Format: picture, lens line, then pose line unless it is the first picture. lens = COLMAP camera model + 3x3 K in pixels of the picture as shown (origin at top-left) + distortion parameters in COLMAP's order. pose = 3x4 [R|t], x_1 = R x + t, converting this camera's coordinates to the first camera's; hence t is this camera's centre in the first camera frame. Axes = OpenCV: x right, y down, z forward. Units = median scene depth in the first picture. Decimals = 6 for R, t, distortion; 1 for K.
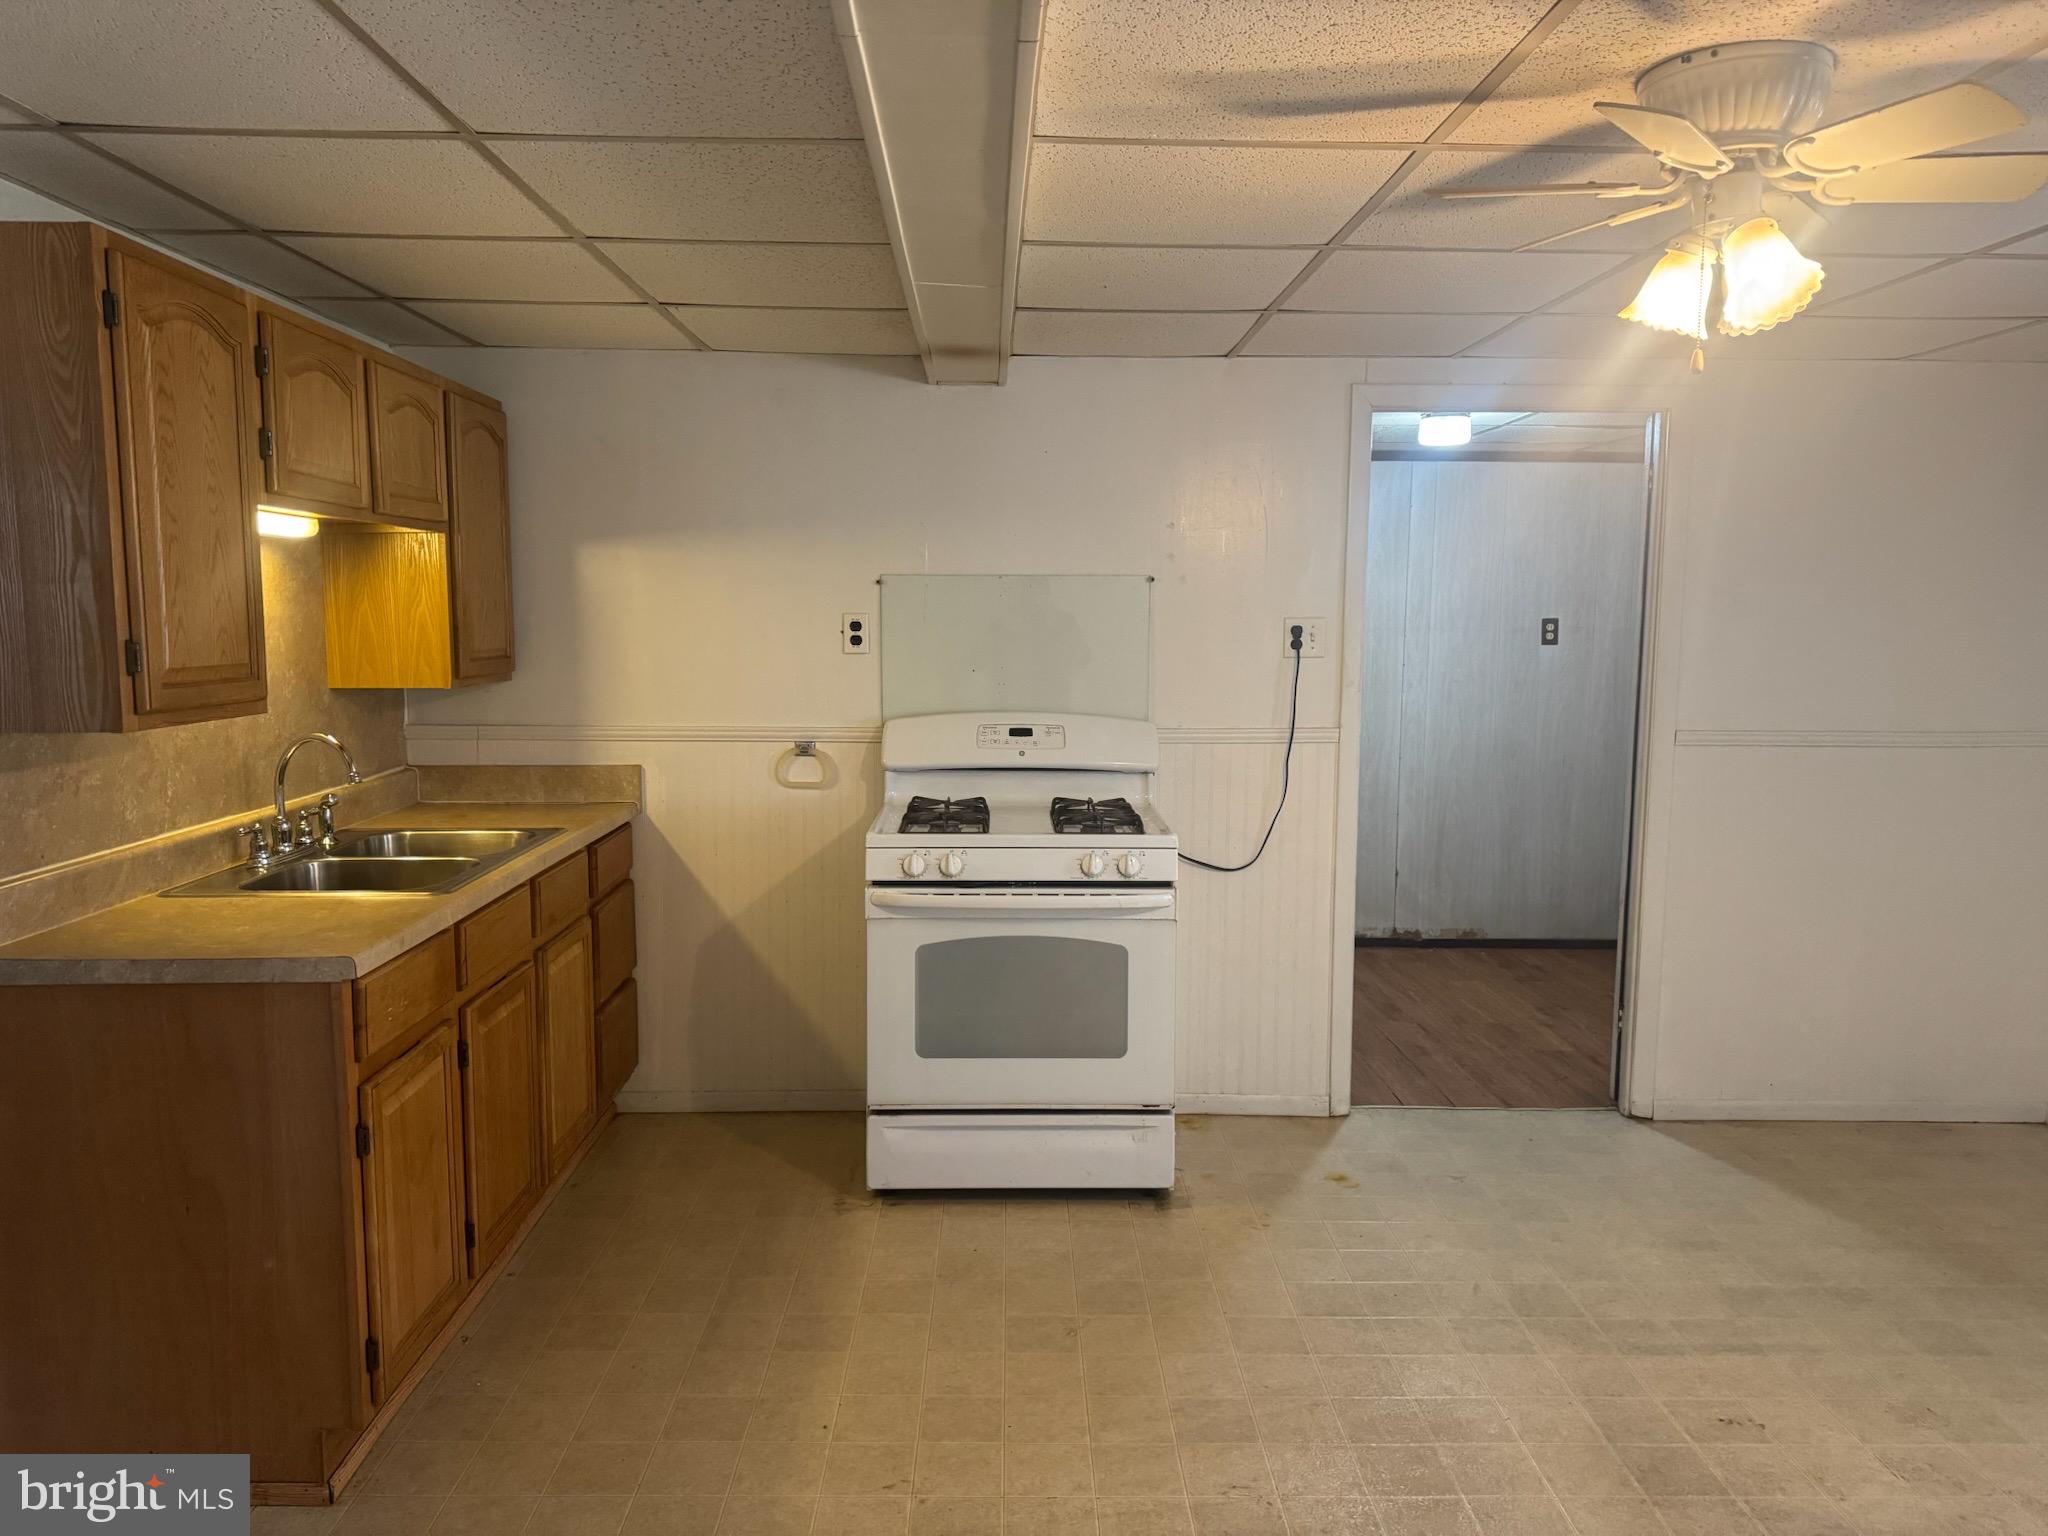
lens RADIAL K [[1445.0, 0, 1024.0], [0, 1445.0, 768.0], [0, 0, 1]] dist [0.062732, -0.054785]
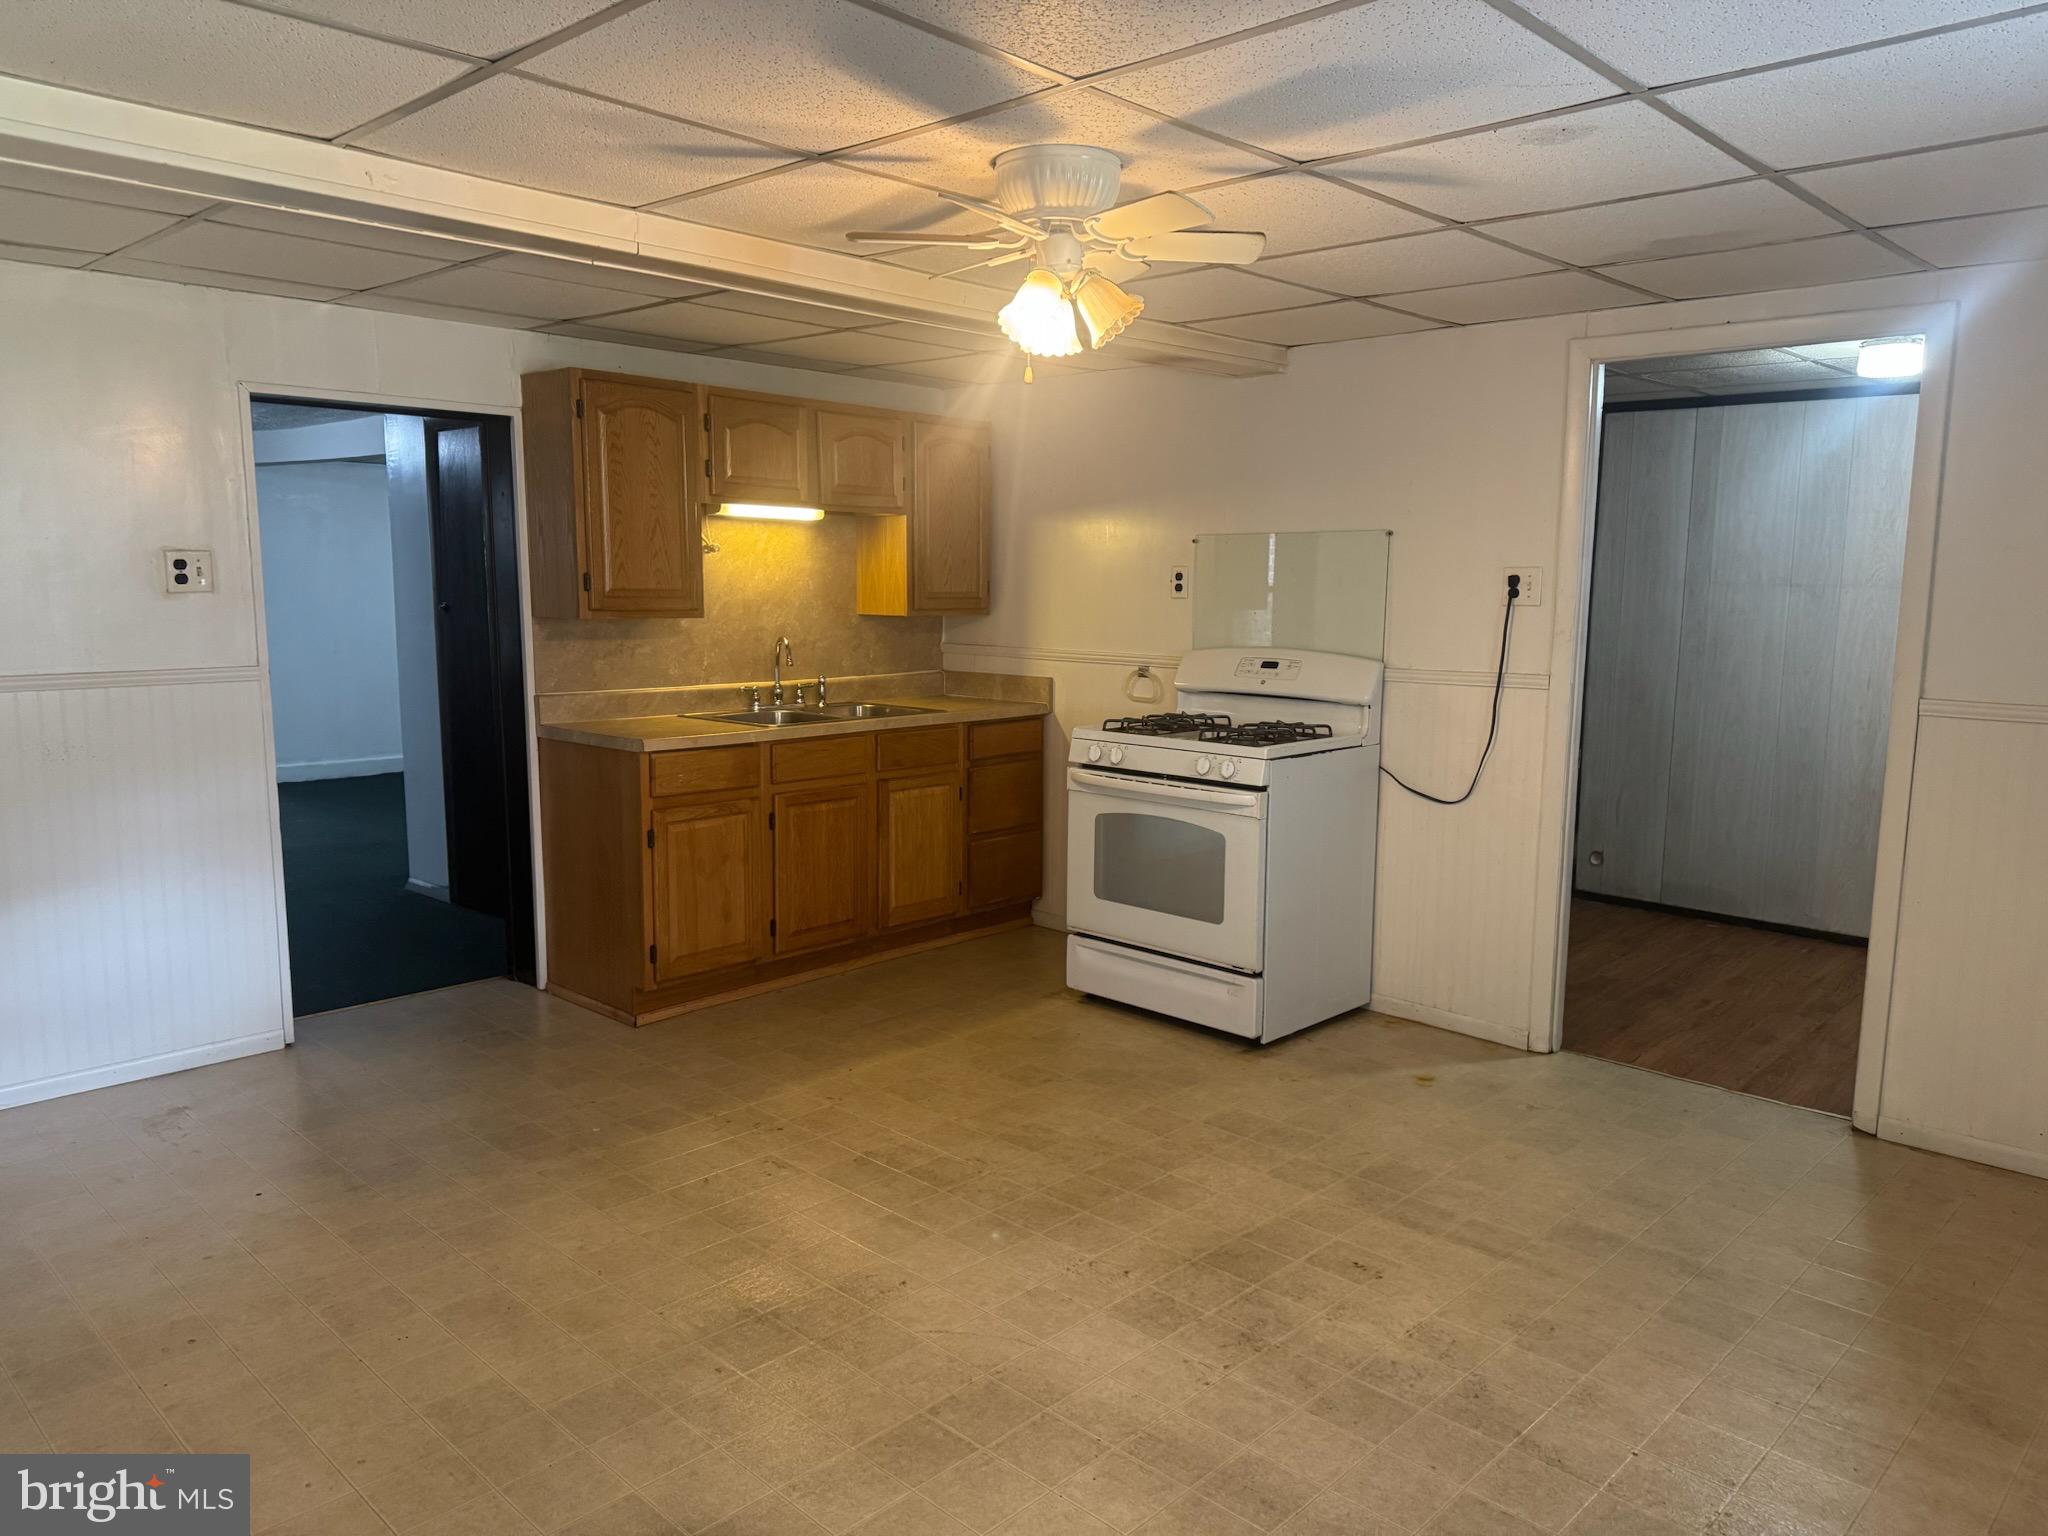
lens RADIAL K [[1420.9, 0, 1023.8], [0, 1420.9, 830.0], [0, 0, 1]] dist [0.057494, -0.103809]
pose [[0.697680, 0.125216, -0.705382, 0.803461], [-0.082376, 0.992098, 0.094636, 0.018225], [0.711658, -0.007919, 0.702482, 0.024613]]
